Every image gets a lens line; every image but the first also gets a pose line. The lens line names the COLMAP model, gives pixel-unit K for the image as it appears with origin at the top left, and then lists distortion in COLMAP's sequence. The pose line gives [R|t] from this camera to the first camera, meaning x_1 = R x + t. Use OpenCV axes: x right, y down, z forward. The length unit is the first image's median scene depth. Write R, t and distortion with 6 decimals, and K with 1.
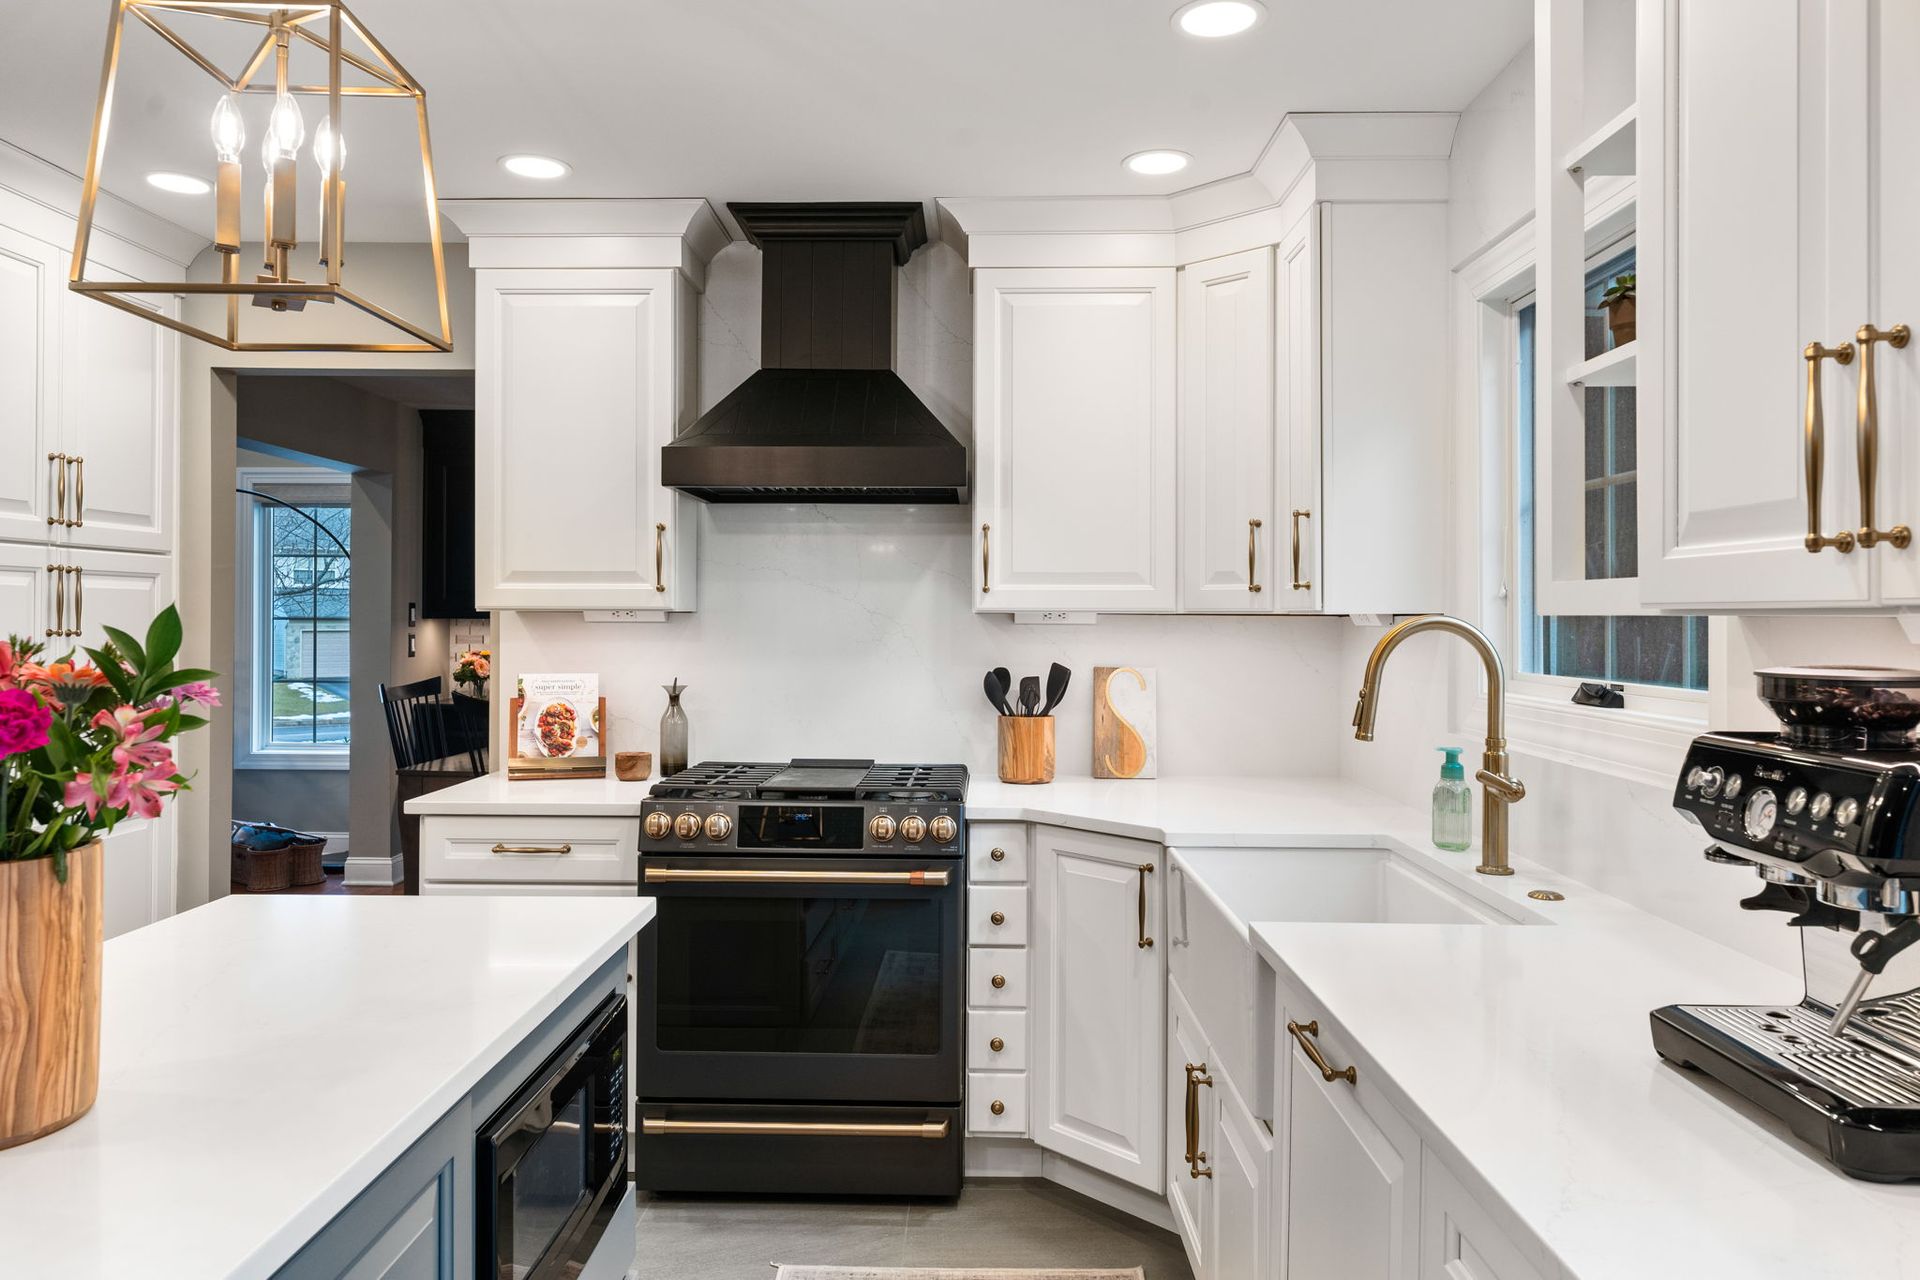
lens RADIAL K [[1285.0, 0, 956.9], [0, 1285.0, 612.9], [0, 0, 1]] dist [-0.000216, -0.000595]
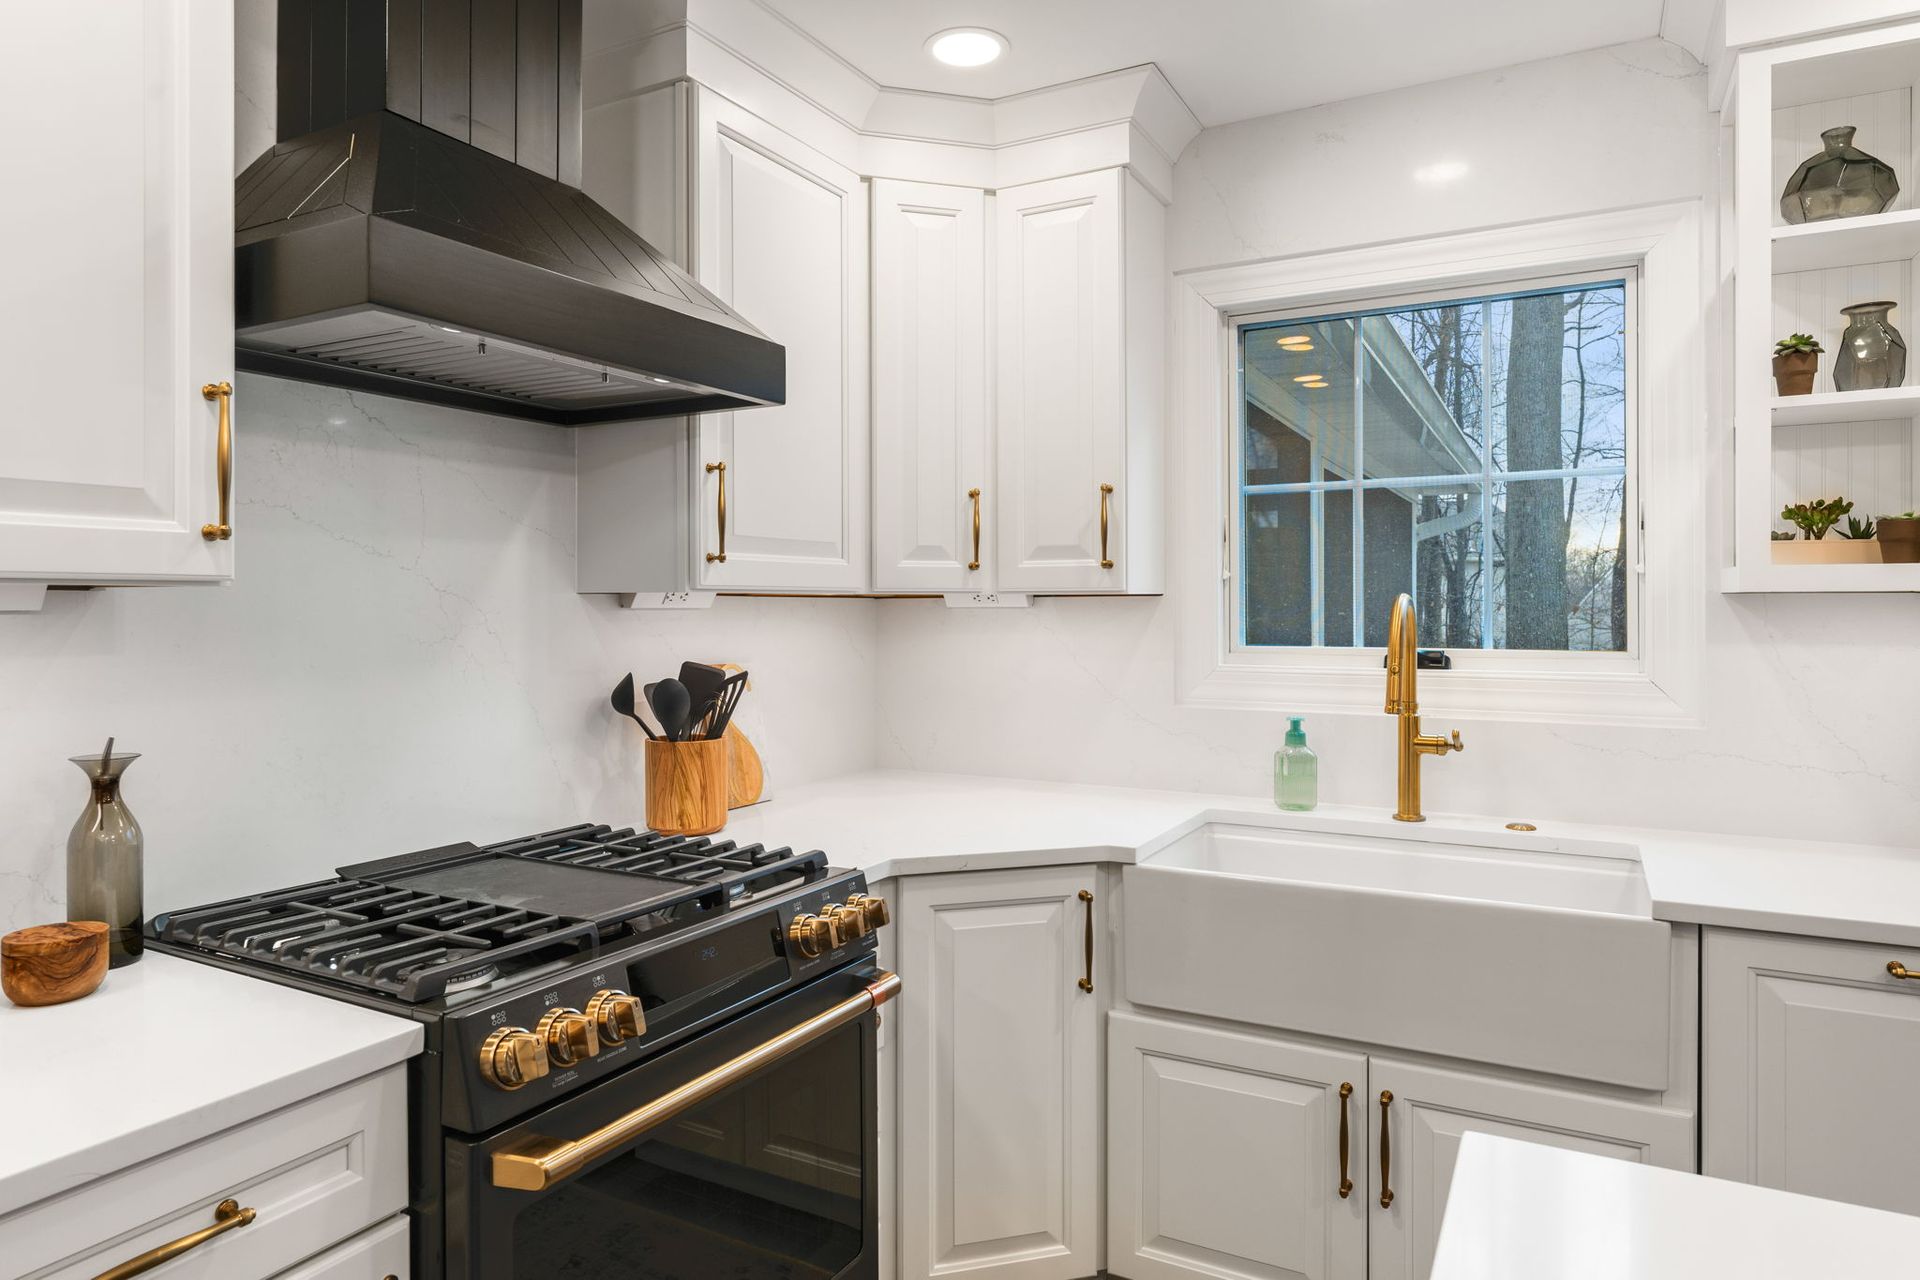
lens RADIAL K [[1156.8, 0, 955.2], [0, 1156.8, 607.9], [0, 0, 1]] dist [0.004727, -0.000466]
pose [[0.463866, -0.006772, 0.885879, -0.480781], [0.001792, 0.999976, 0.006706, 0.004508], [-0.885903, -0.001523, 0.463867, 0.621958]]
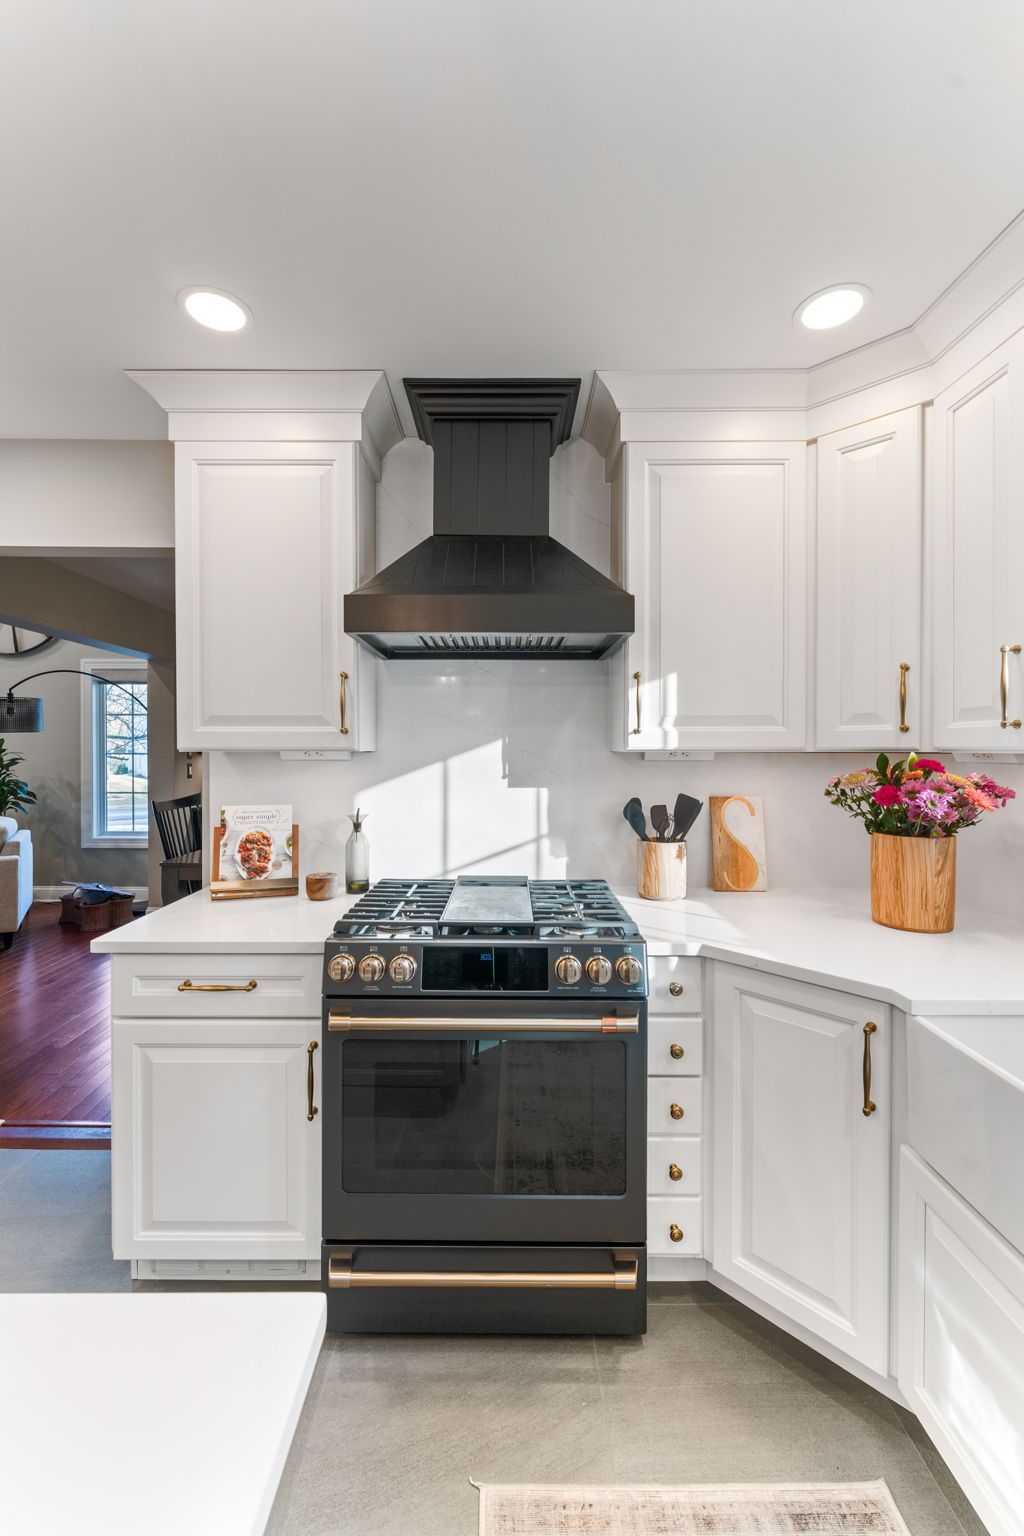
lens RADIAL K [[627.5, 0, 504.9], [0, 627.5, 752.6], [0, 0, 1]] dist [-0.000644, 0.000313]
pose [[0.999858, -0.004084, 0.016335, -0.105062], [0.003934, 0.999950, 0.009186, -0.004945], [-0.016372, -0.009120, 0.999824, 0.474098]]
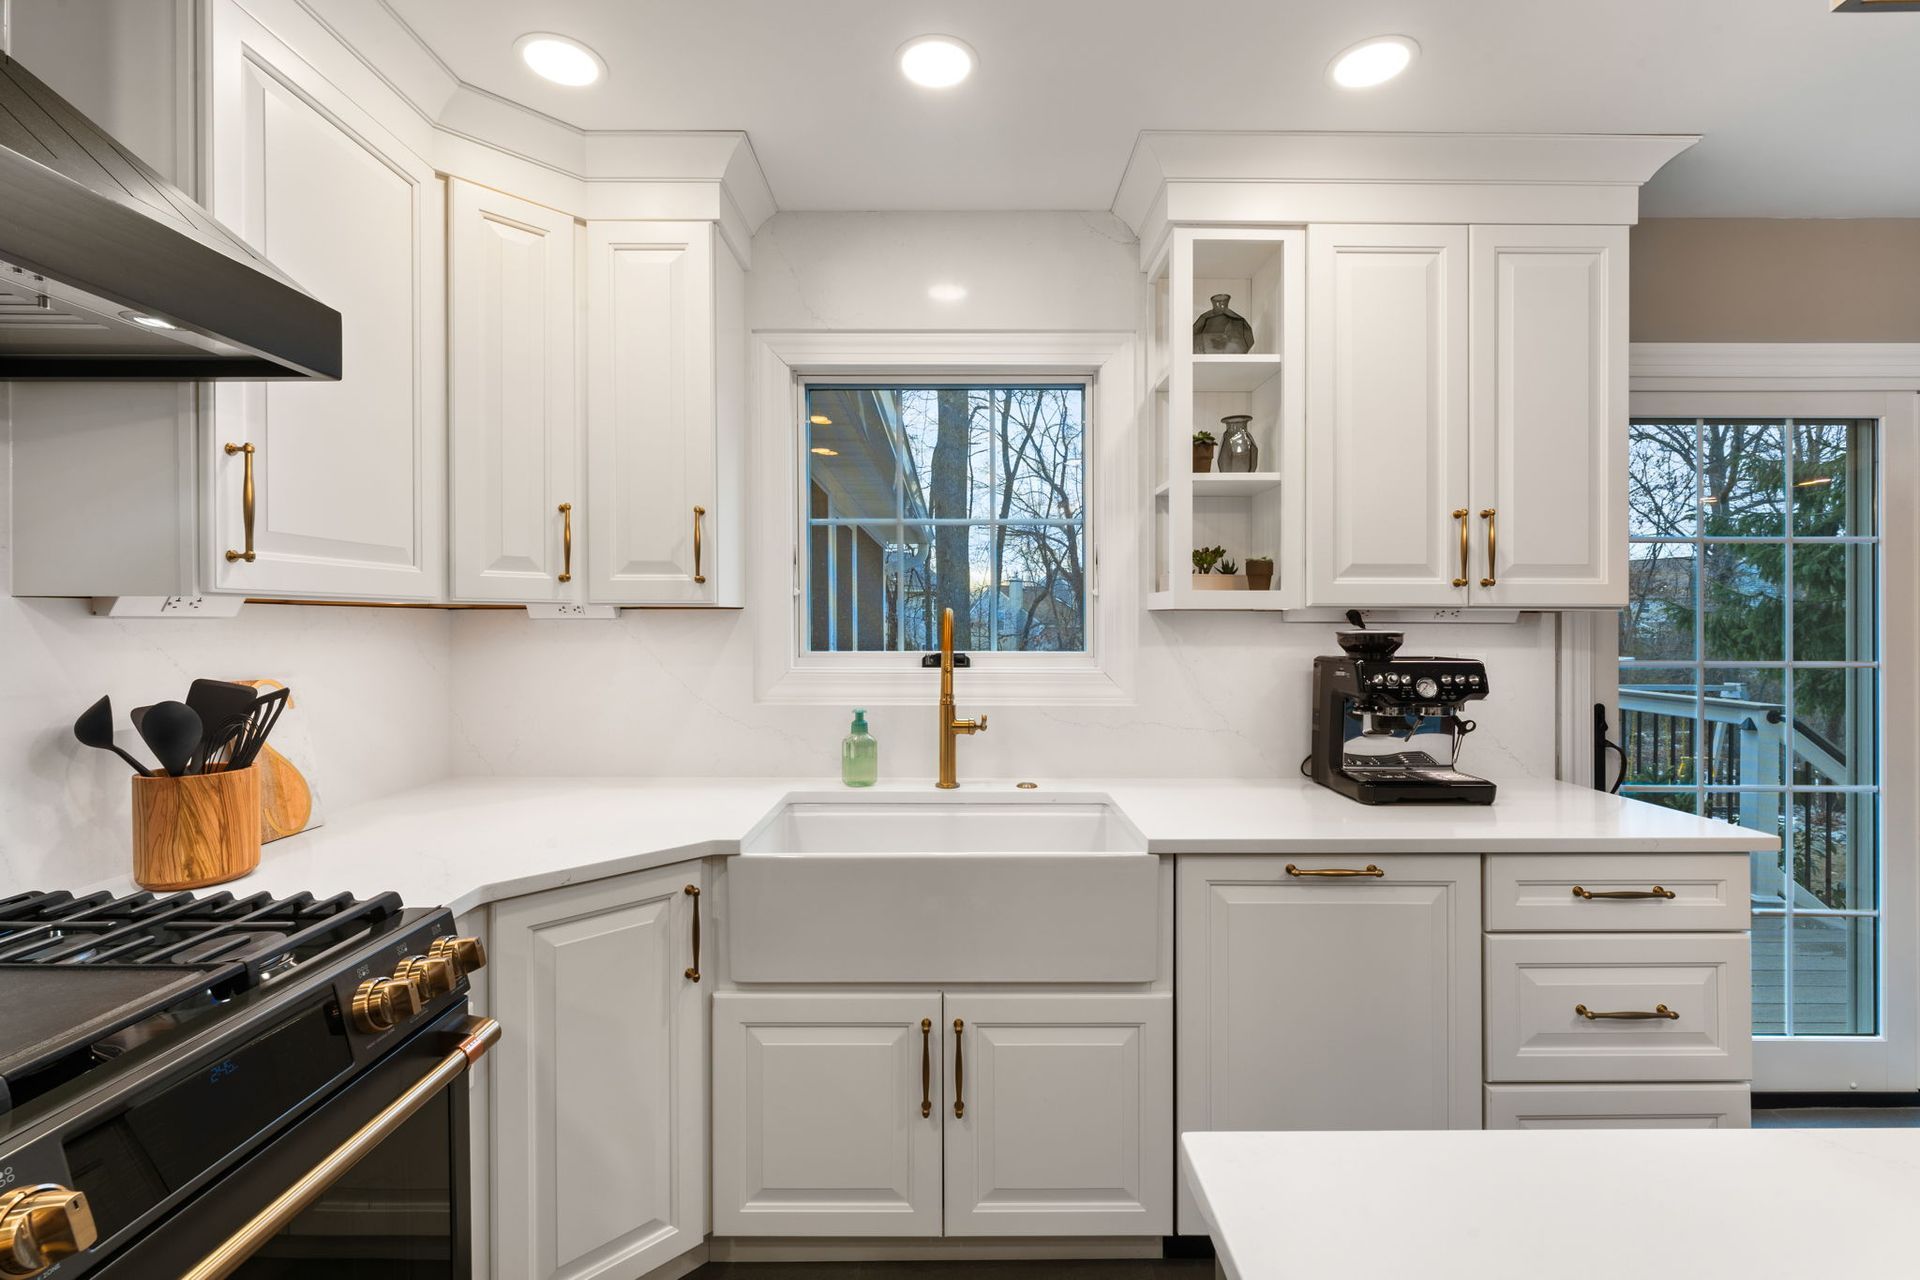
lens RADIAL K [[833.5, 0, 958.4], [0, 833.5, 628.7], [0, 0, 1]] dist [-0.000733, -0.001001]
pose [[-0.013531, -0.013564, 0.999816, -0.367045], [-0.004013, 0.999901, 0.013511, 0.008011], [-0.999900, -0.003829, -0.013584, 0.707419]]
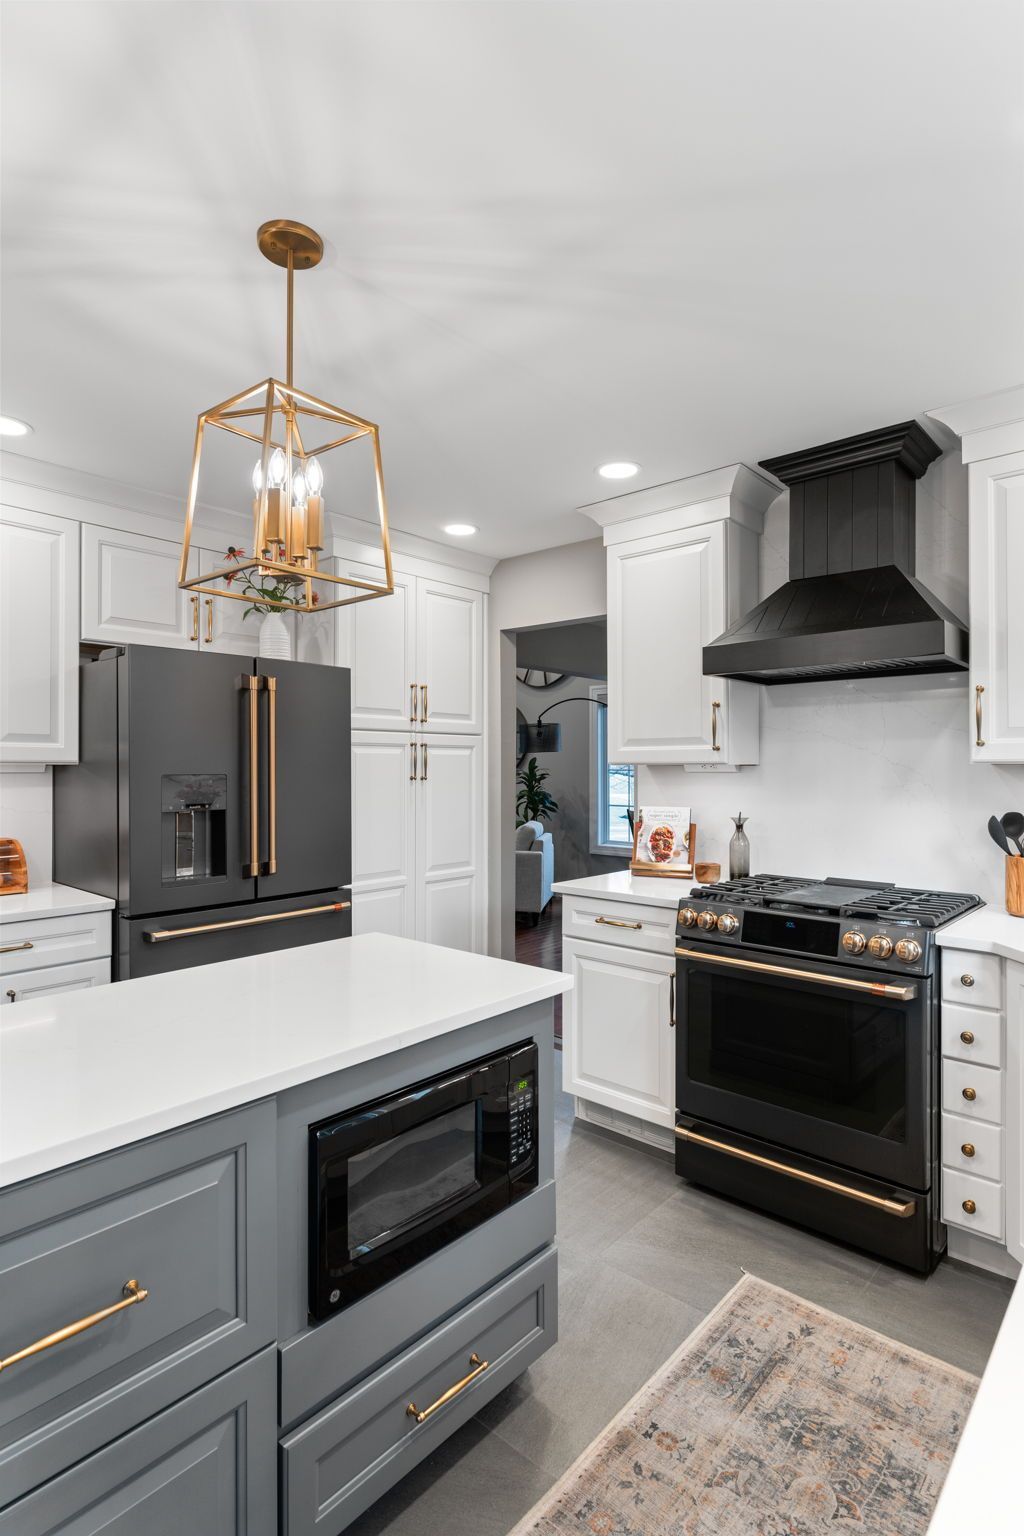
lens RADIAL K [[783.5, 0, 512.0], [0, 783.5, 764.9], [0, 0, 1]] dist [-0.002269, -0.000394]
pose [[0.757519, -0.006209, -0.652784, 0.166115], [0.005001, 0.999981, -0.003707, 0.001122], [0.652794, -0.000456, 0.757535, 0.212004]]
